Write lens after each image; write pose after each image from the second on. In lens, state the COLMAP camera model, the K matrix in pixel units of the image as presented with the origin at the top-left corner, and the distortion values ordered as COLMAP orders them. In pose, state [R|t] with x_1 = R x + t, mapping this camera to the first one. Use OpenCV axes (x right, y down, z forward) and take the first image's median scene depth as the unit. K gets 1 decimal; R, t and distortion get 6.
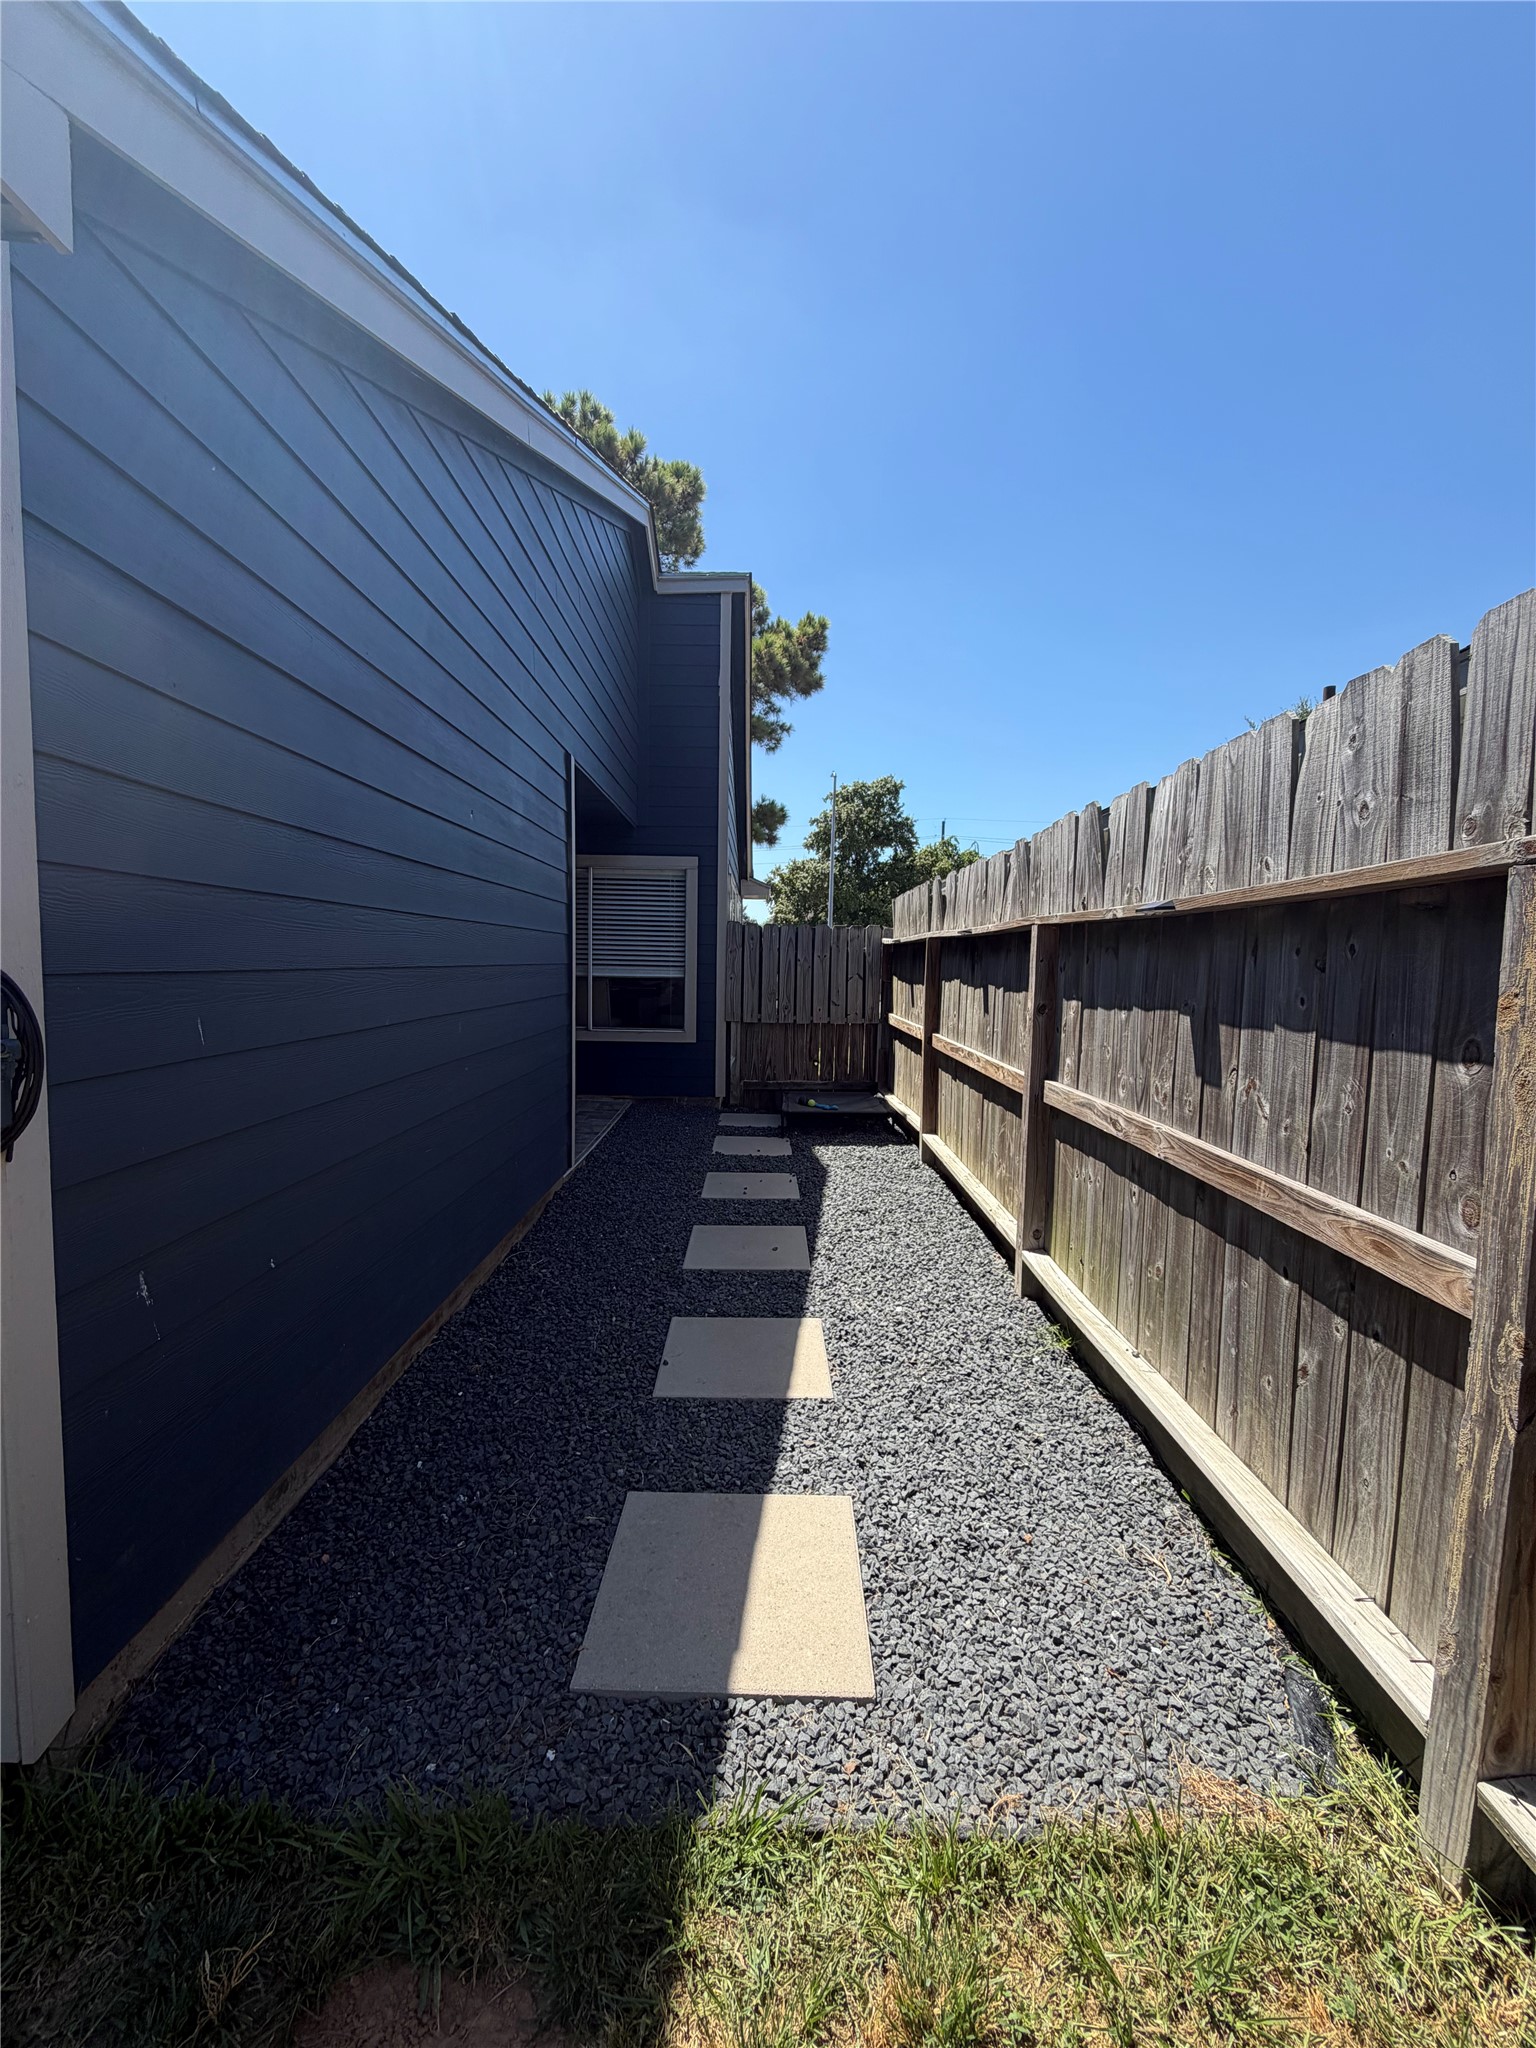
lens RADIAL K [[816.4, 0, 765.9], [0, 816.4, 1024.8], [0, 0, 1]] dist [-0.000568, -0.000047]
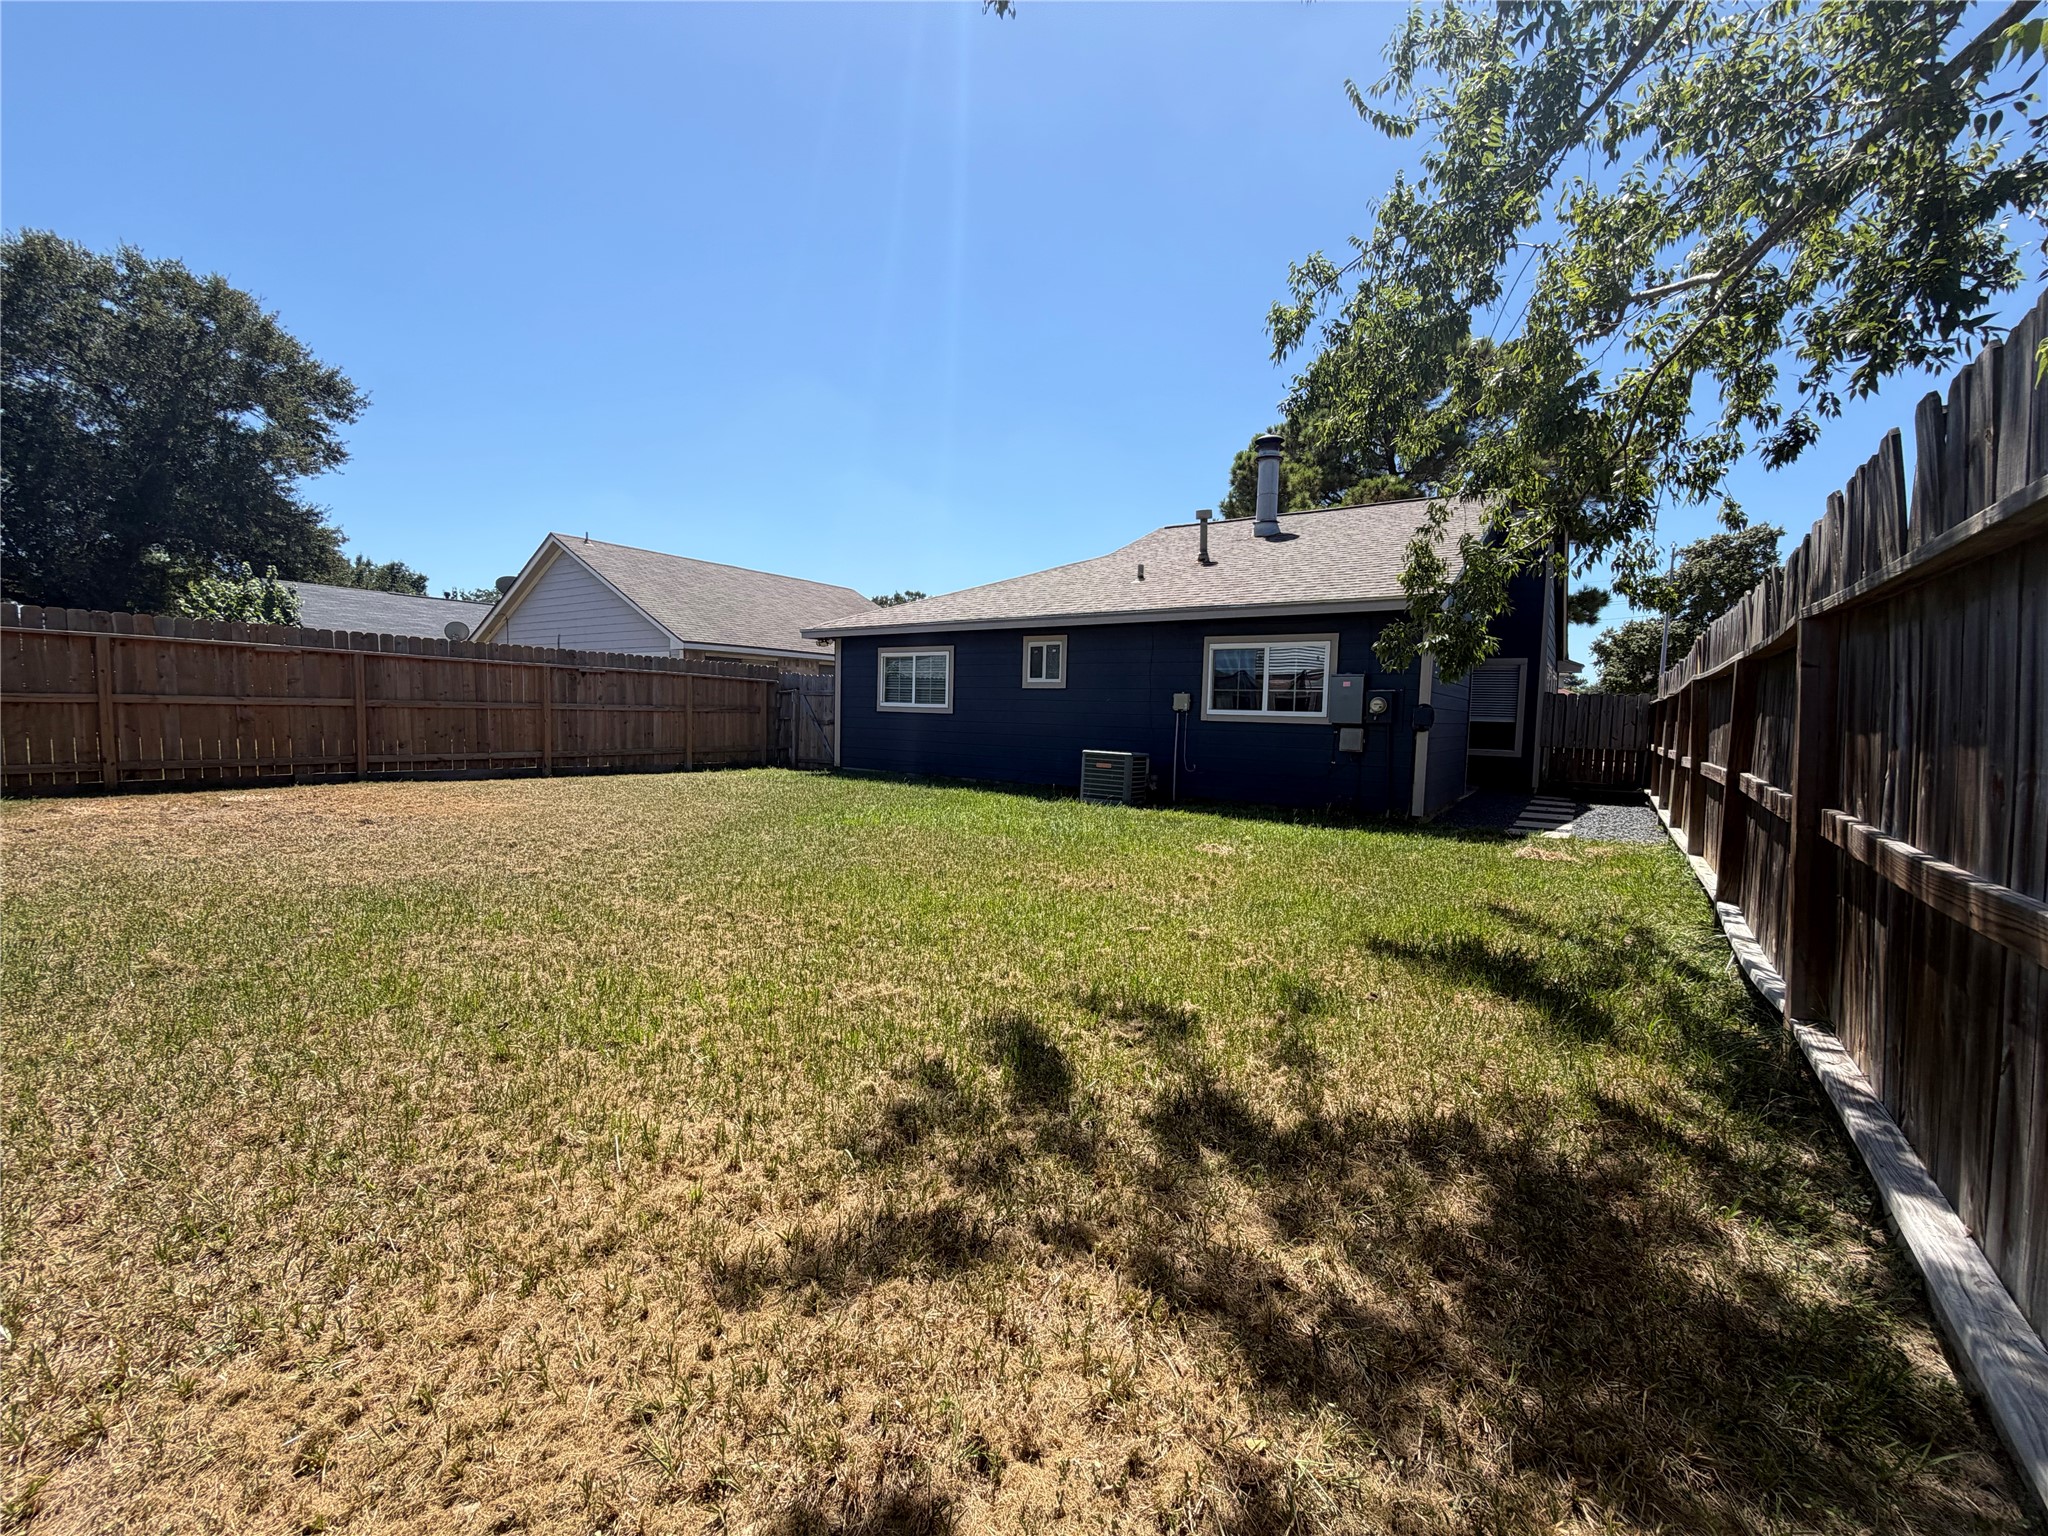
lens RADIAL K [[816.4, 0, 1019.1], [0, 816.4, 771.1], [0, 0, 1]] dist [-0.000568, -0.000047]
pose [[0.814506, 0.040108, -0.578767, 0.011928], [-0.053098, 0.998574, -0.005526, 0.023163], [0.577720, 0.035232, 0.815474, -0.226154]]
